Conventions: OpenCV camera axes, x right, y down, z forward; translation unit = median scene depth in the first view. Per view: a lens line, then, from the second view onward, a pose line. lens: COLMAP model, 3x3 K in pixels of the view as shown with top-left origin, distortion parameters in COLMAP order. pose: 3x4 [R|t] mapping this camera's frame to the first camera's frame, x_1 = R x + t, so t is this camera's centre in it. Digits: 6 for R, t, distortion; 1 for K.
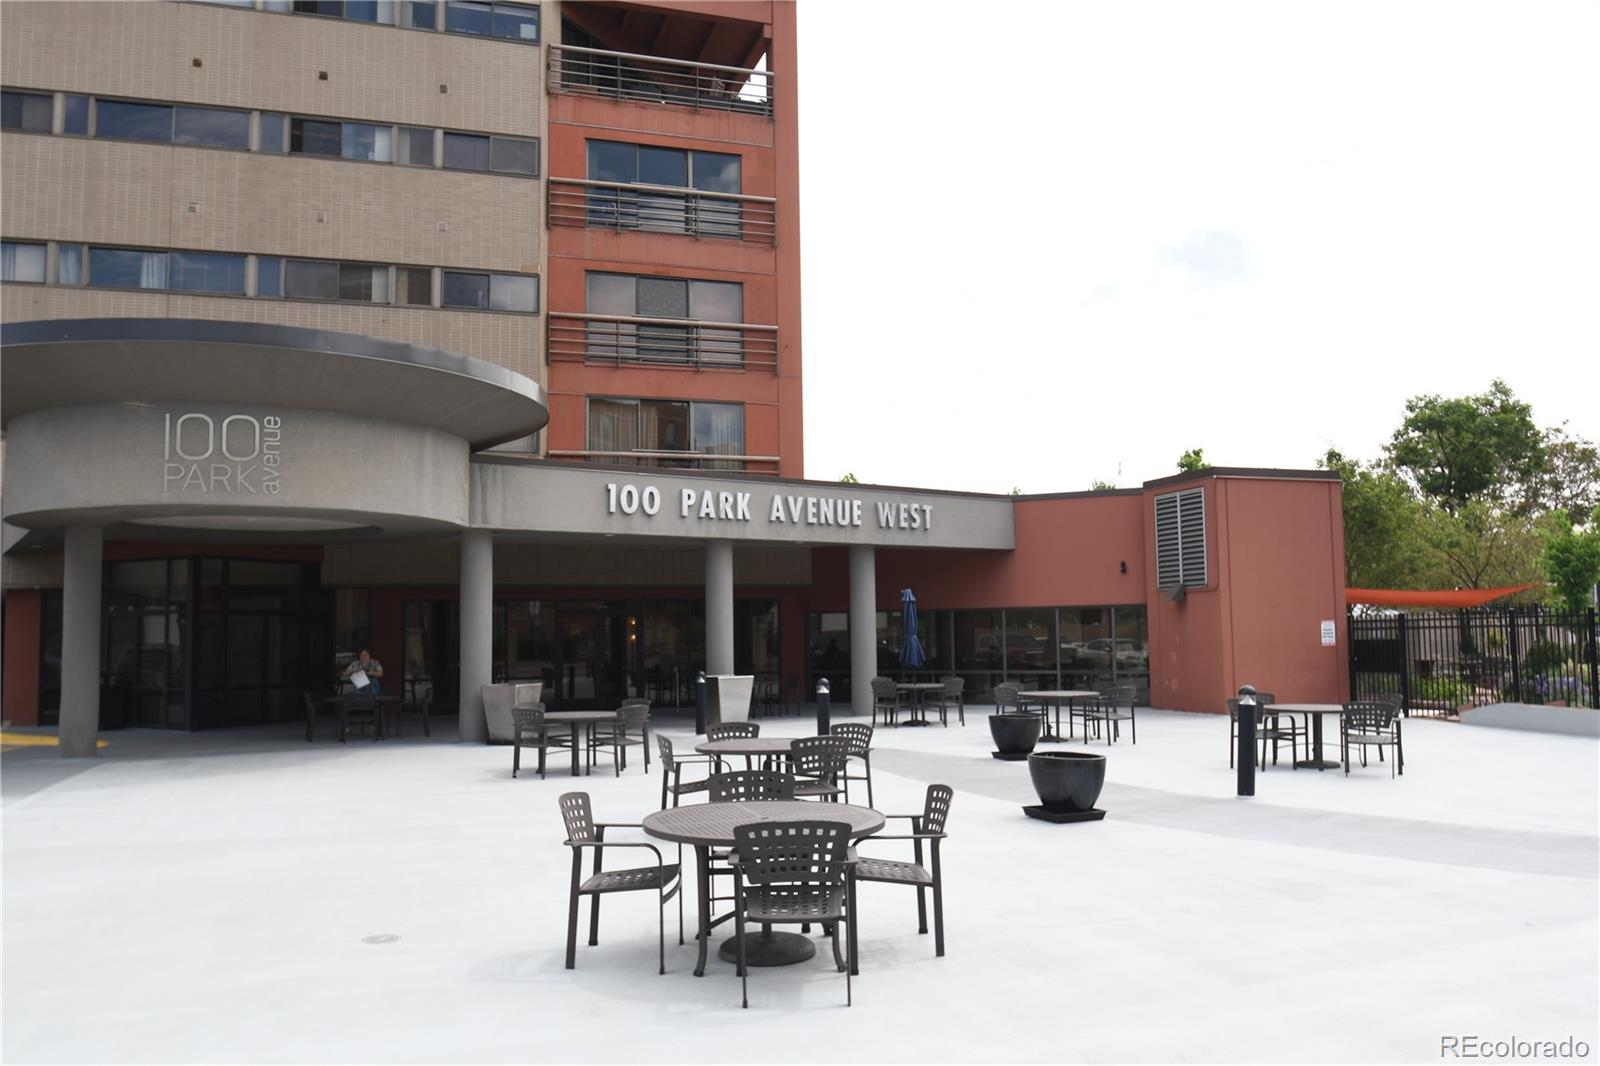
lens RADIAL K [[1197.6, 0, 794.8], [0, 1197.6, 535.8], [0, 0, 1]] dist [-0.048543, 0.003501]
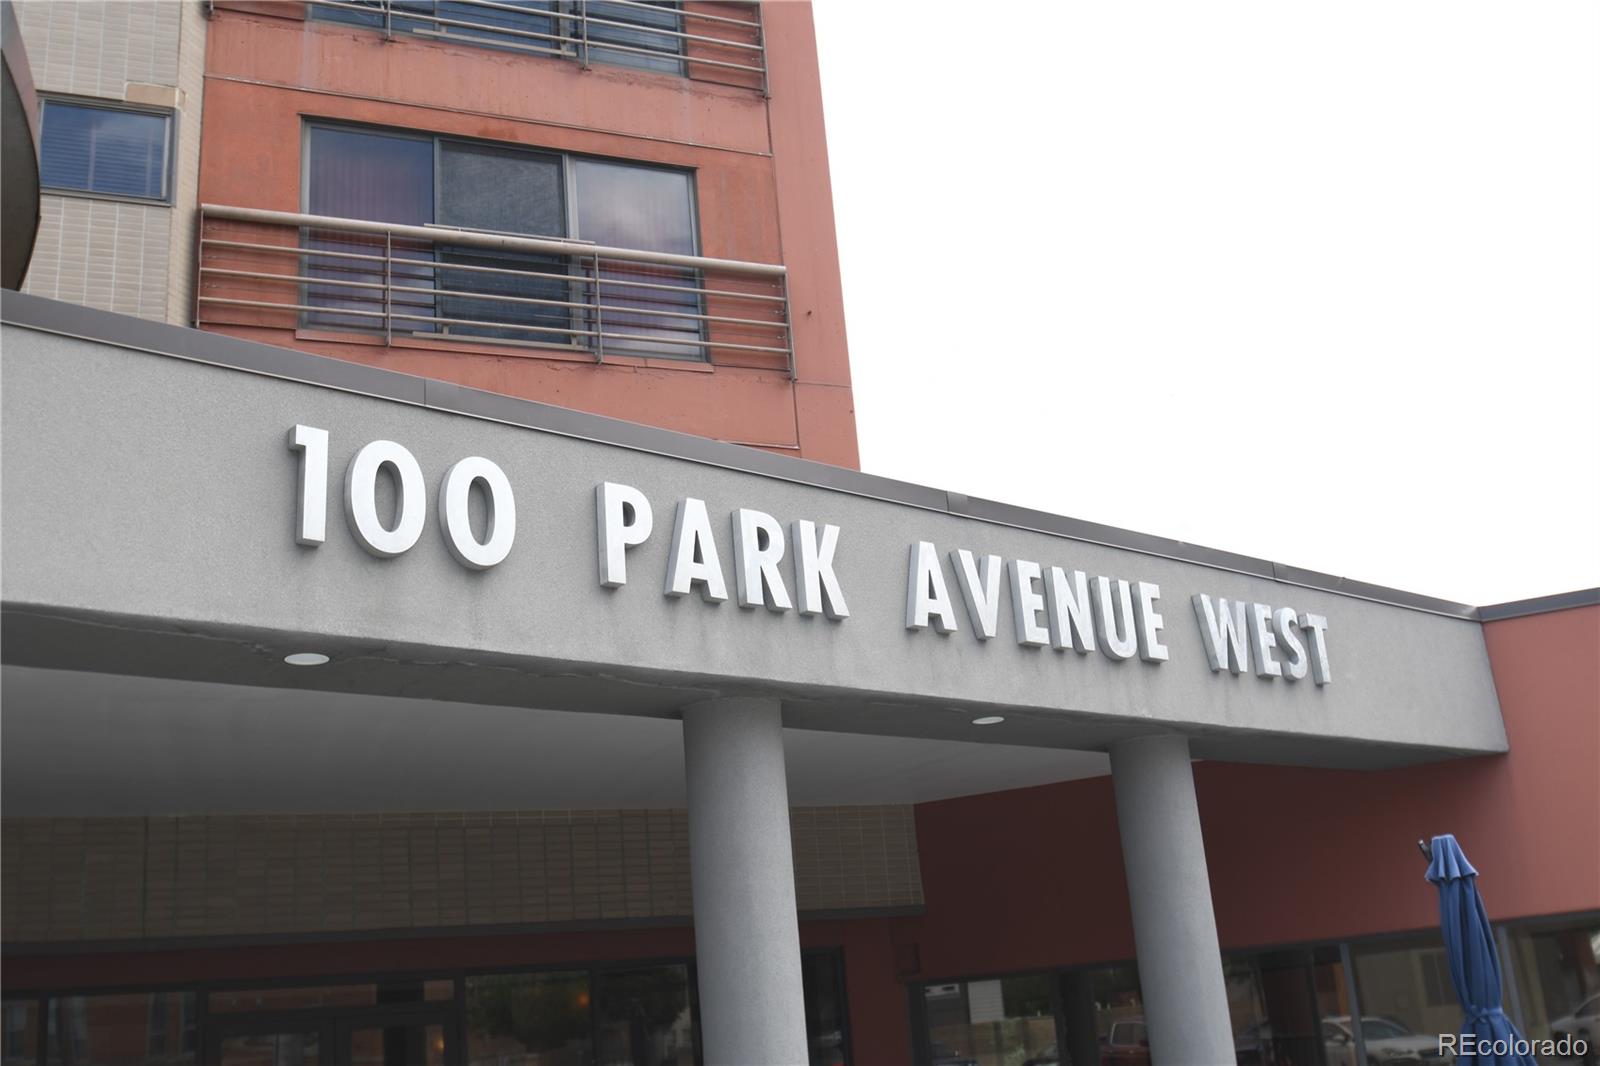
lens RADIAL K [[1591.4, 0, 796.2], [0, 1591.4, 538.4], [0, 0, 1]] dist [-0.058111, 0.000000]
pose [[0.995507, -0.044302, 0.083690, -0.076862], [0.062384, 0.971737, -0.227675, 0.050002], [-0.071239, 0.231873, 0.970134, 0.630312]]
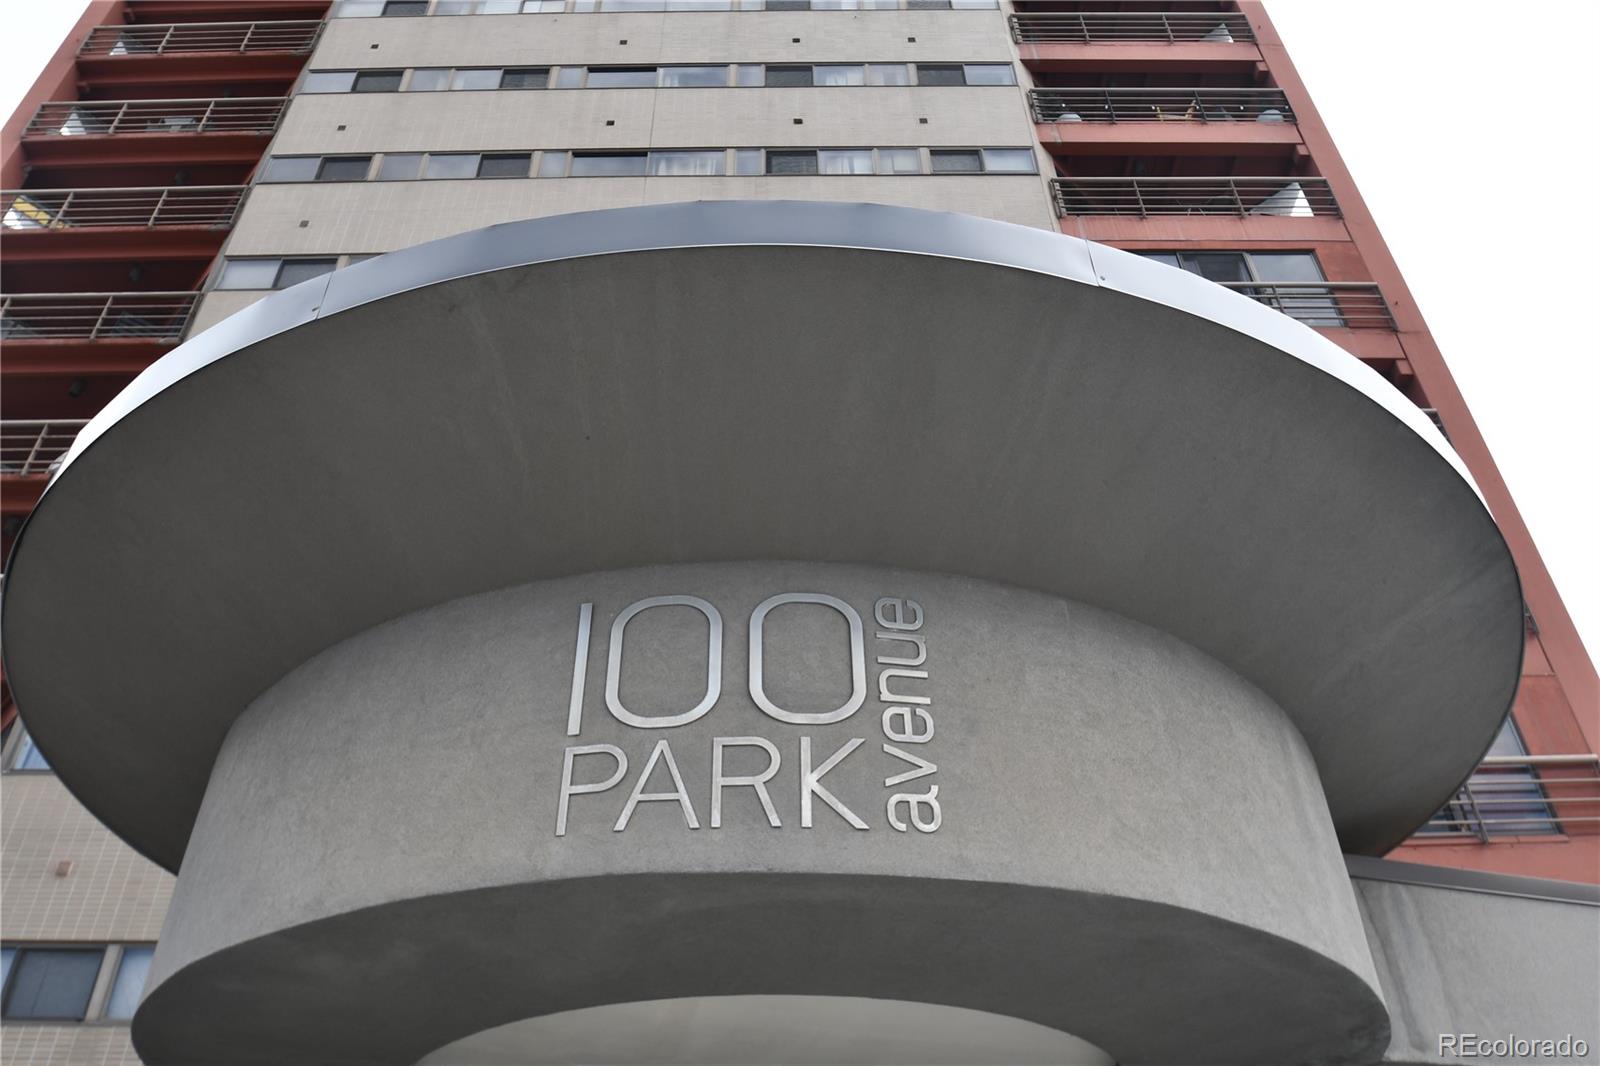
lens RADIAL K [[1197.6, 0, 797.5], [0, 1197.6, 535.8], [0, 0, 1]] dist [-0.048543, 0.003501]
pose [[0.950084, -0.187955, -0.249025, -0.269193], [0.019977, 0.833182, -0.552637, 0.040628], [0.311354, 0.520077, 0.795348, 0.514217]]
